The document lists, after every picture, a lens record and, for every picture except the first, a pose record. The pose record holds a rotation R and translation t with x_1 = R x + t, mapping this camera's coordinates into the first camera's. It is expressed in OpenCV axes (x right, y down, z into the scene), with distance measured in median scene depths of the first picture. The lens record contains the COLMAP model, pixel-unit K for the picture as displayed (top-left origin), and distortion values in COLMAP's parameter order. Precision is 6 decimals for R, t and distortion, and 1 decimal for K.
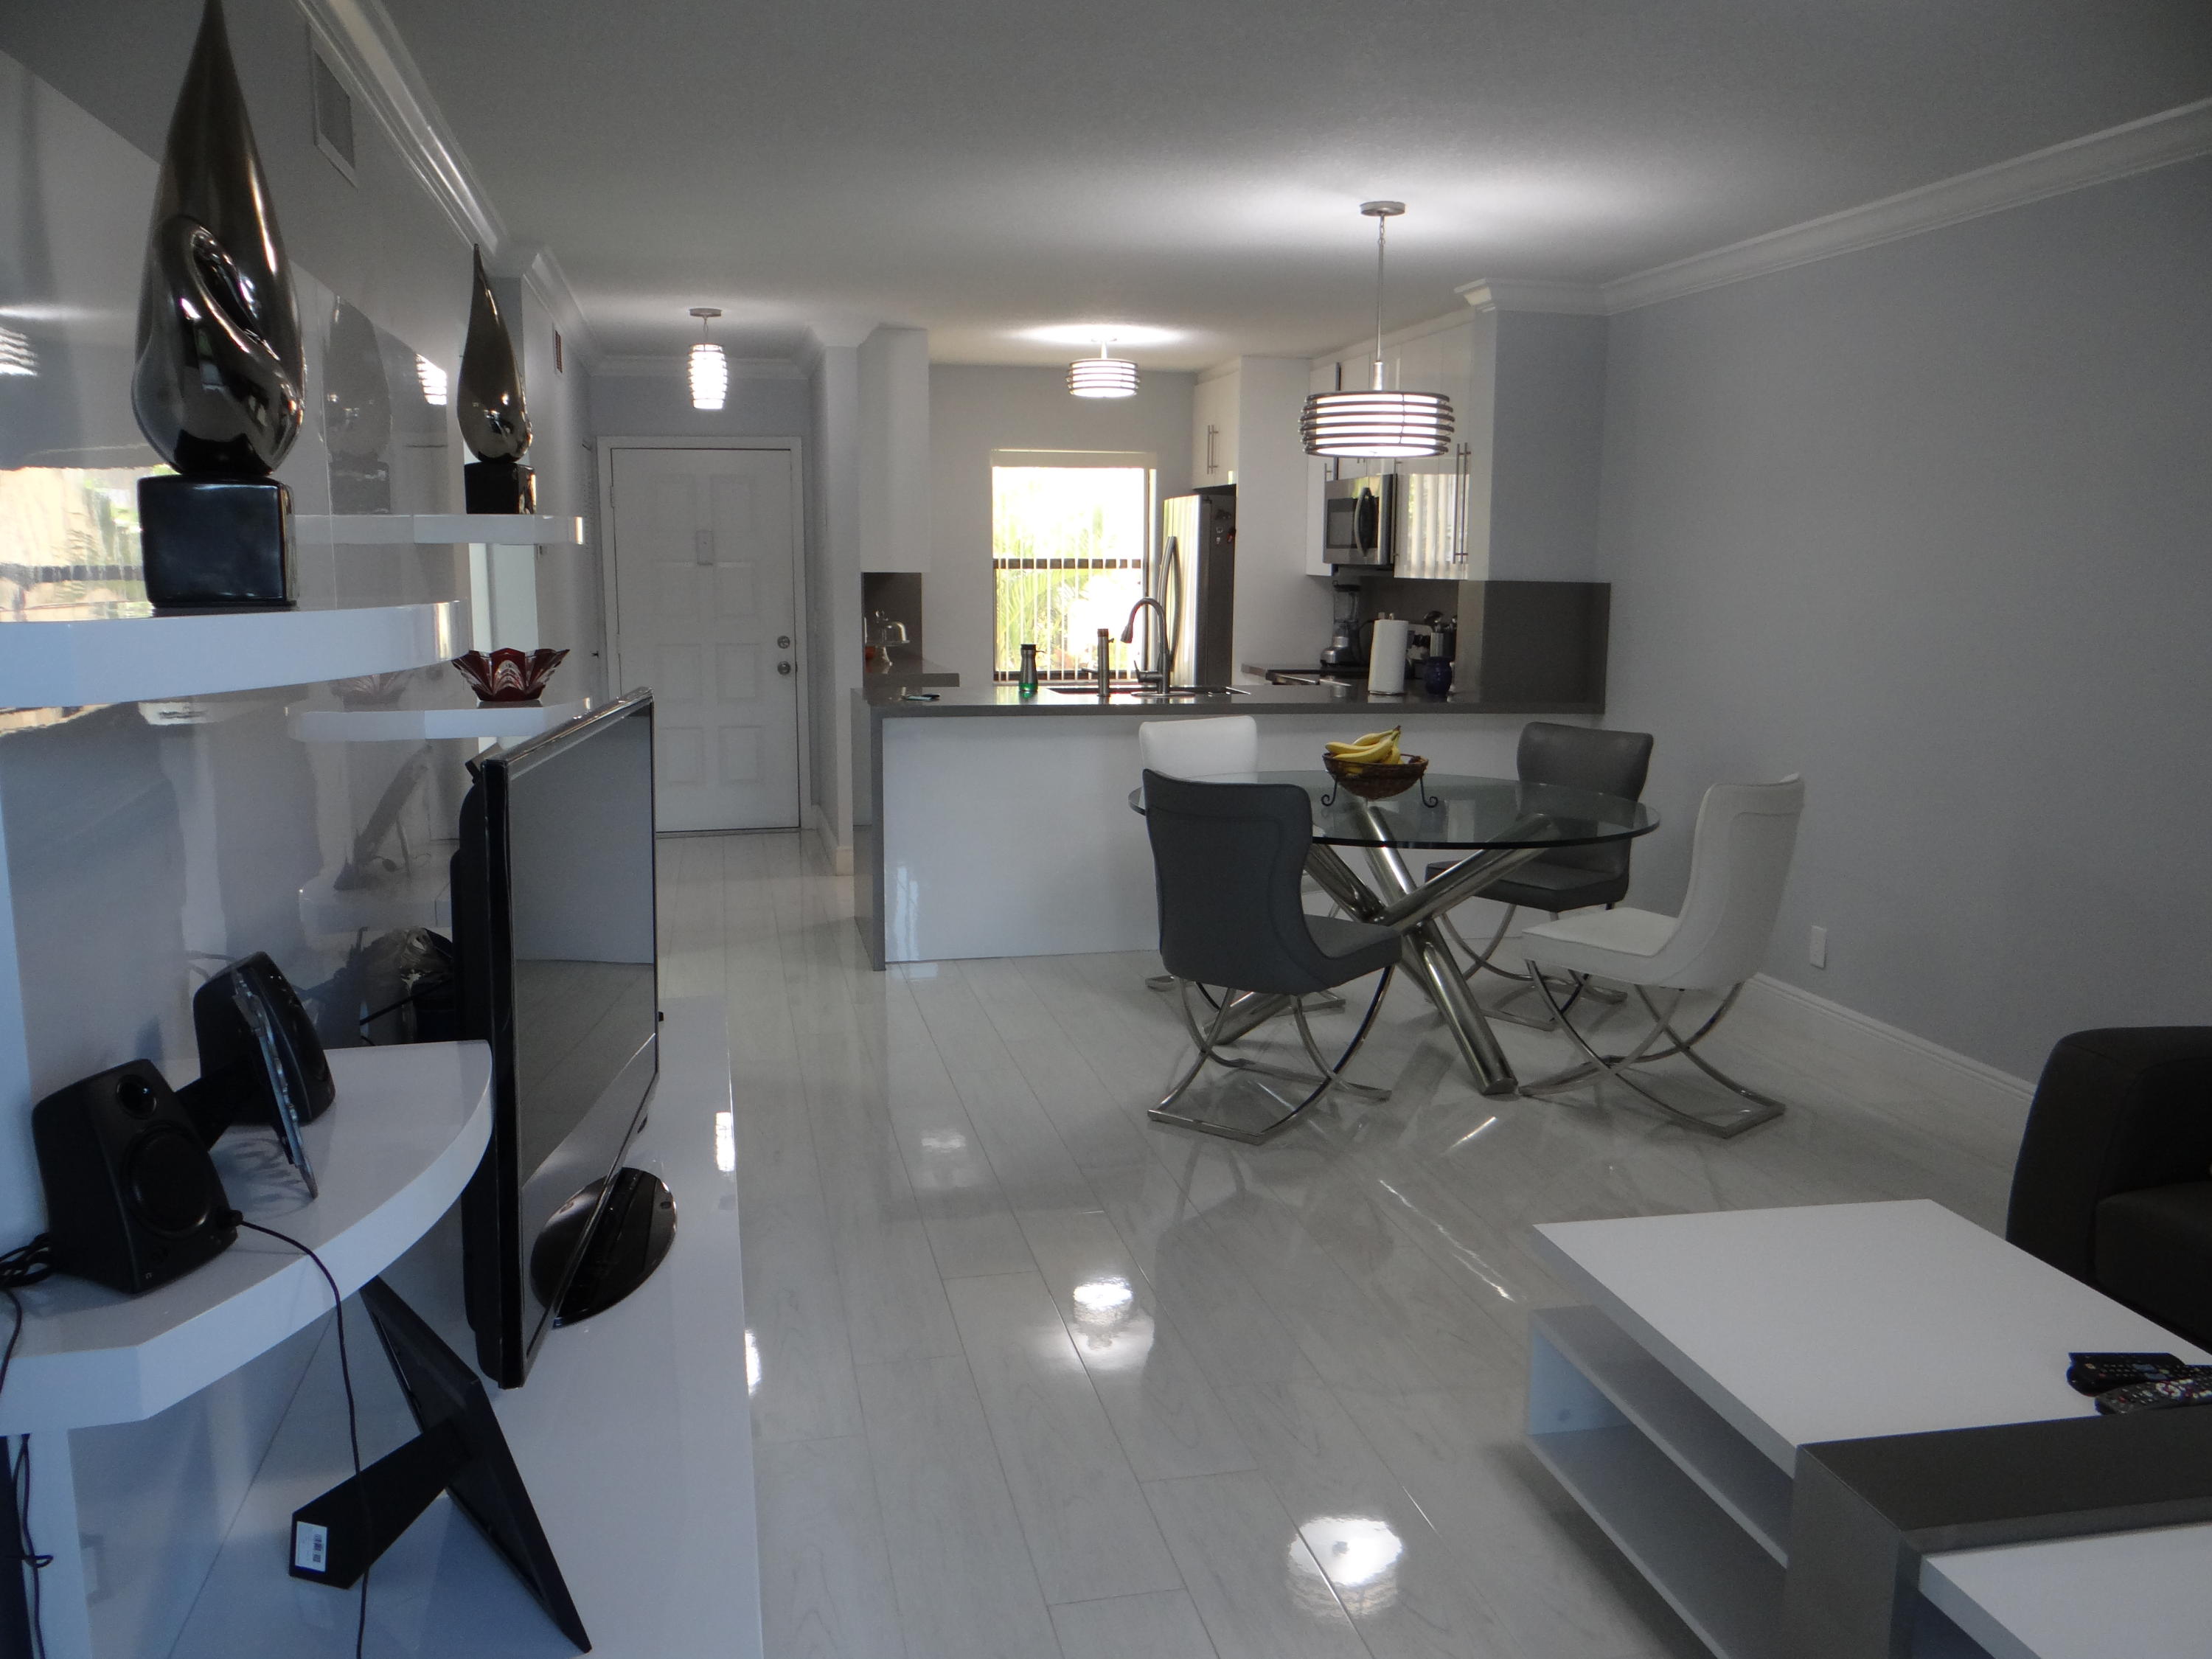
lens RADIAL K [[1770.1, 0, 1095.0], [0, 1770.1, 787.1], [0, 0, 1]] dist [0.015947, 0.005910]
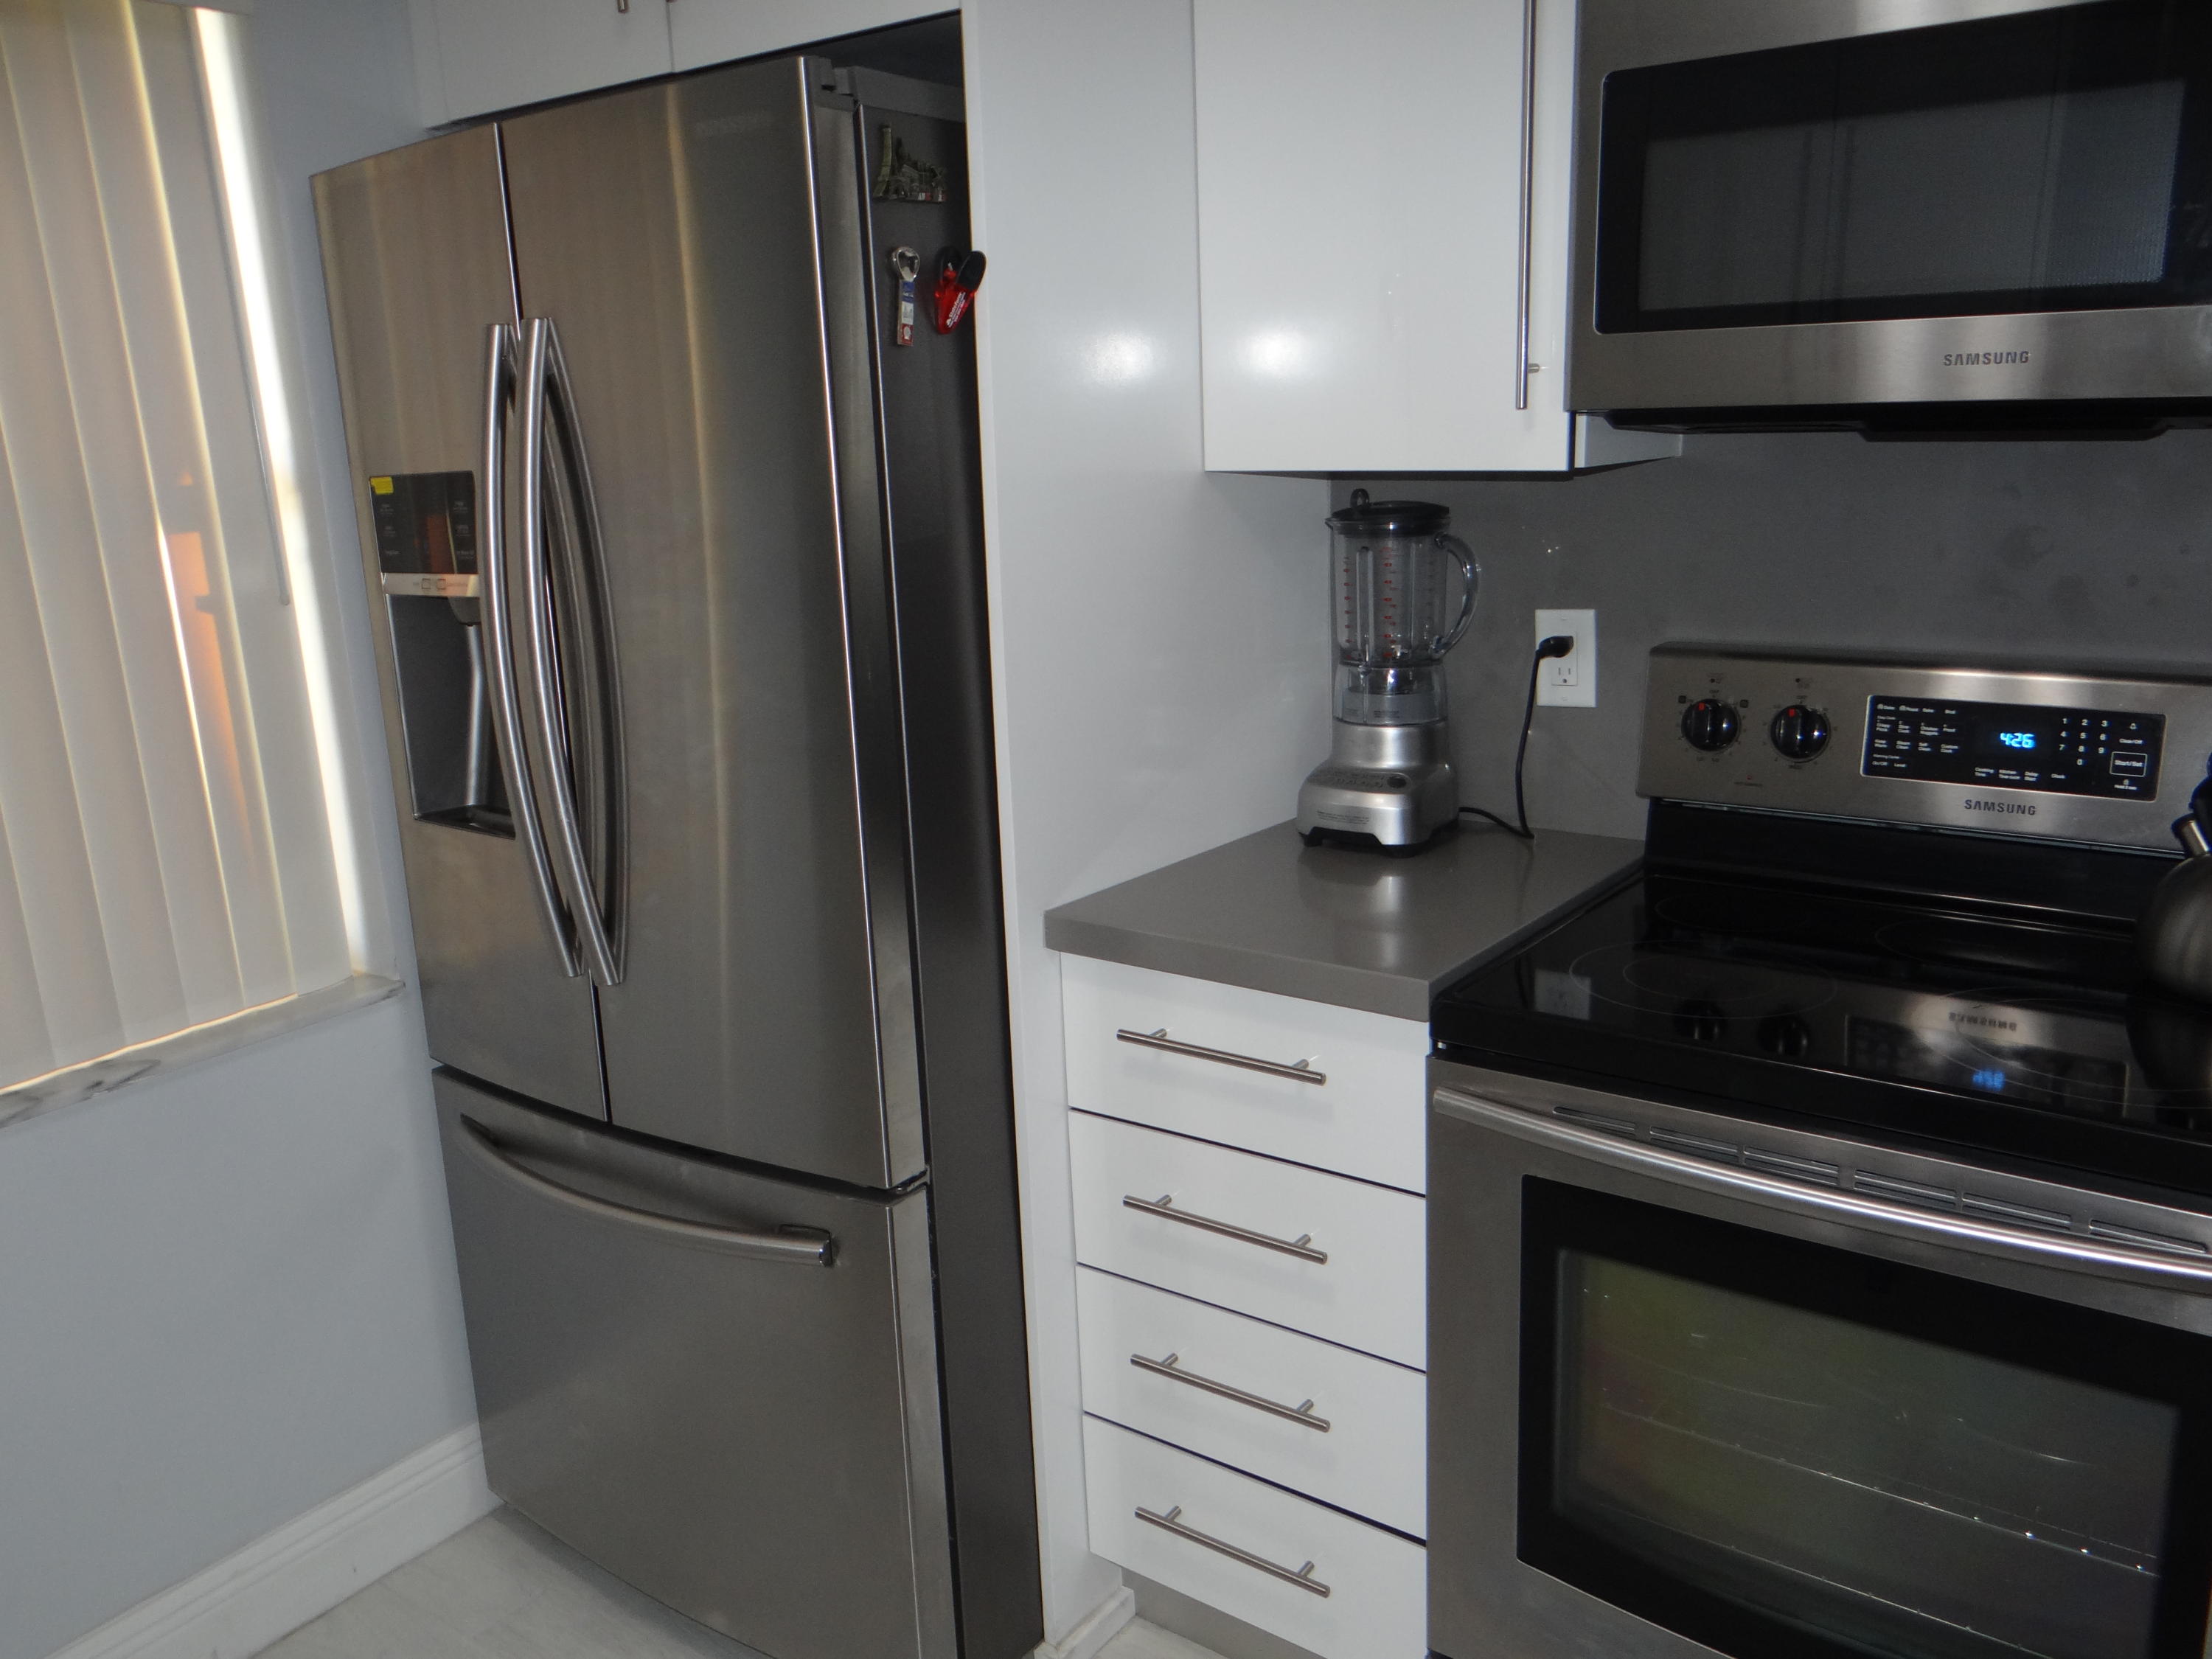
lens RADIAL K [[1721.8, 0, 1106.0], [0, 1721.8, 829.5], [0, 0, 1]] dist [-0.002705, -0.001161]
pose [[0.743093, -0.194791, 0.640210, -0.052030], [0.136928, 0.980715, 0.139460, -0.133251], [-0.655029, -0.015969, 0.755435, 1.036698]]
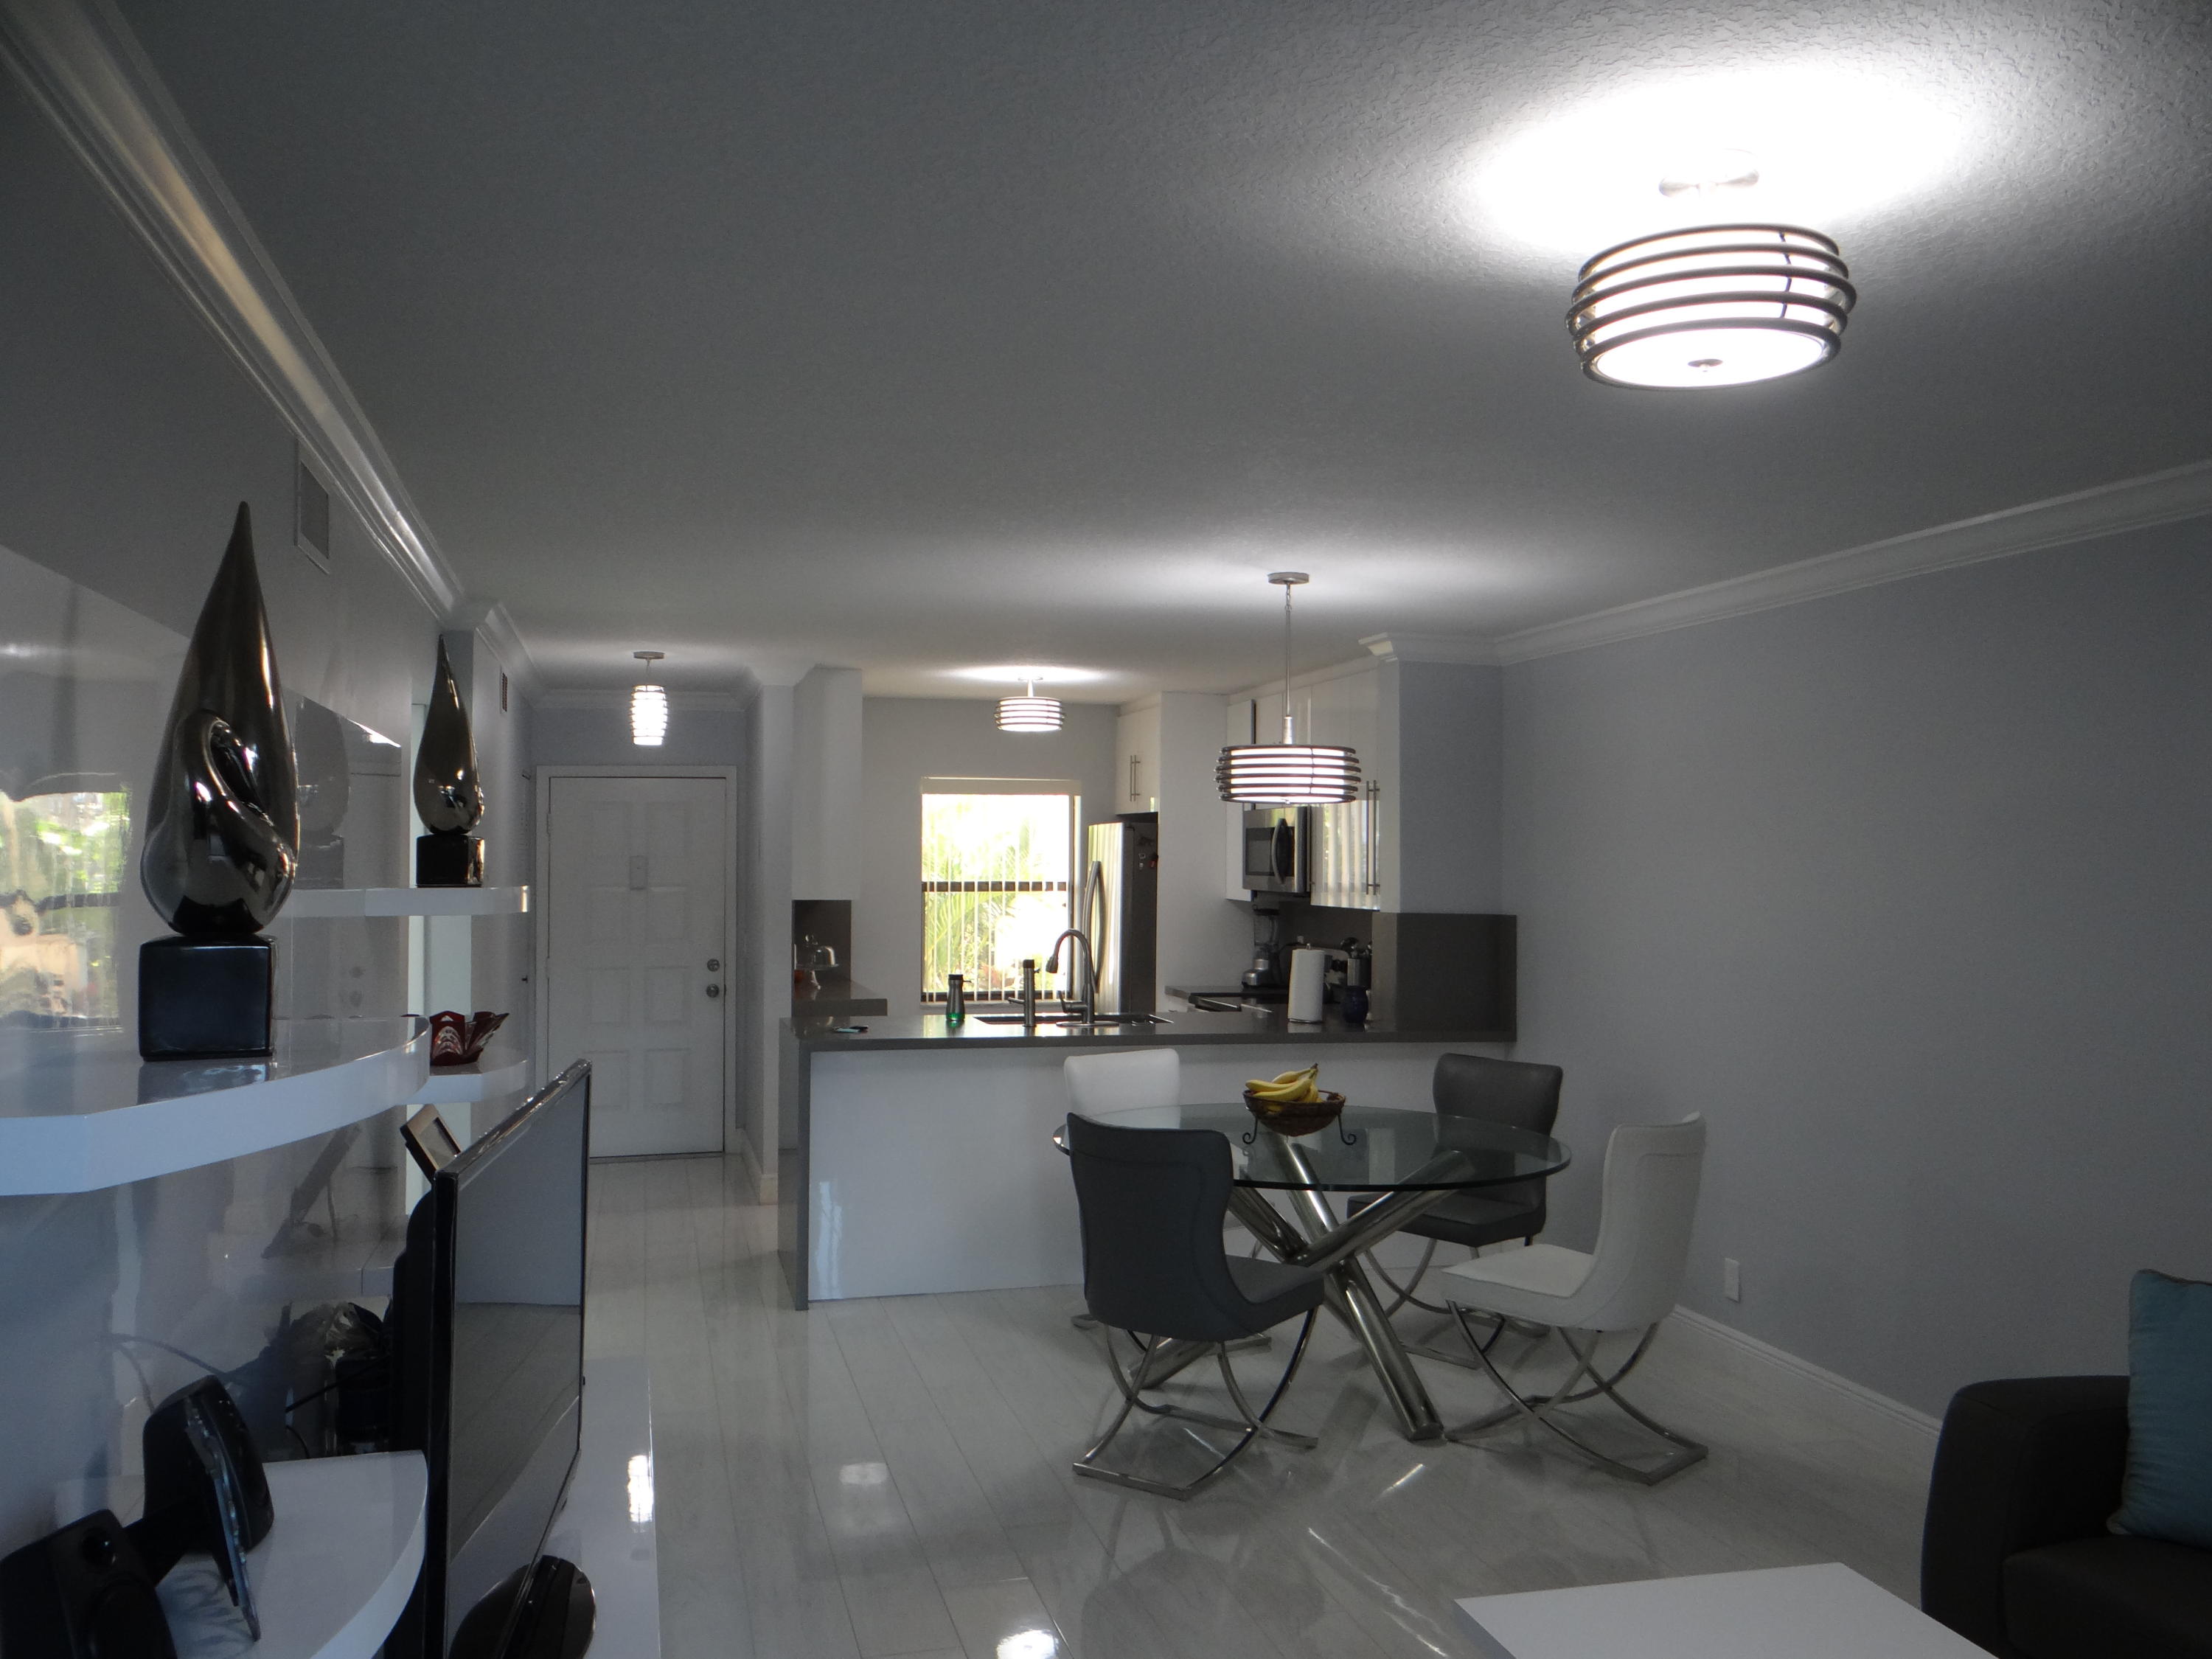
lens RADIAL K [[1759.8, 0, 1093.6], [0, 1759.8, 792.2], [0, 0, 1]] dist [0.010651, -0.009484]
pose [[0.999181, 0.001682, 0.040417, 0.000541], [0.005040, 0.986176, -0.165623, -0.014819], [-0.040137, 0.165691, 0.985361, -0.019420]]
